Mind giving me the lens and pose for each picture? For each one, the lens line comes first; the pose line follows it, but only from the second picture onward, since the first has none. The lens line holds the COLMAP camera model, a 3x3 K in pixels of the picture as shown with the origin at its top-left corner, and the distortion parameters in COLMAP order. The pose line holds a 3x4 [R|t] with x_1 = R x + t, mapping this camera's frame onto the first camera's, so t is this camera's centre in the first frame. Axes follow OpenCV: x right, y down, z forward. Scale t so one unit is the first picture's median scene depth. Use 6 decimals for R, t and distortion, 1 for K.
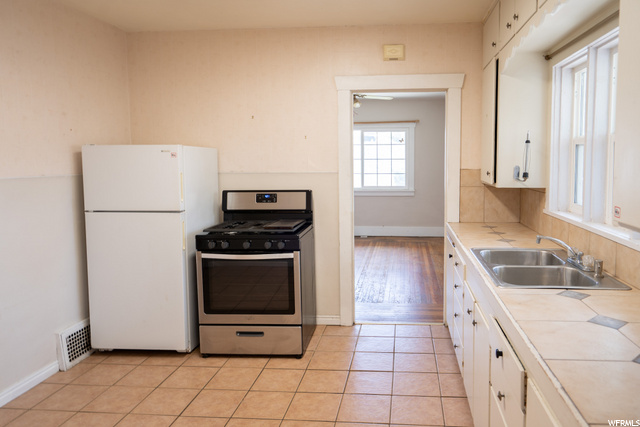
lens RADIAL K [[446.4, 0, 319.8], [0, 446.4, 193.6], [0, 0, 1]] dist [0.008111, 0.000476]
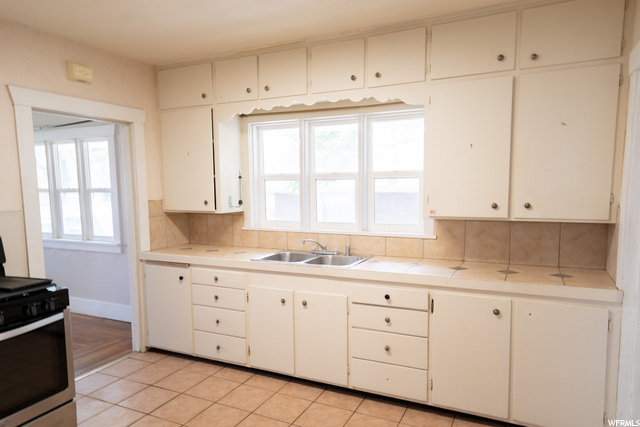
lens RADIAL K [[448.9, 0, 319.6], [0, 448.9, 232.9], [0, 0, 1]] dist [0.004671, 0.001470]
pose [[0.335745, -0.099891, 0.936642, -0.561290], [0.083094, 0.993625, 0.076183, -0.025927], [-0.938281, 0.052251, 0.341905, 0.257242]]
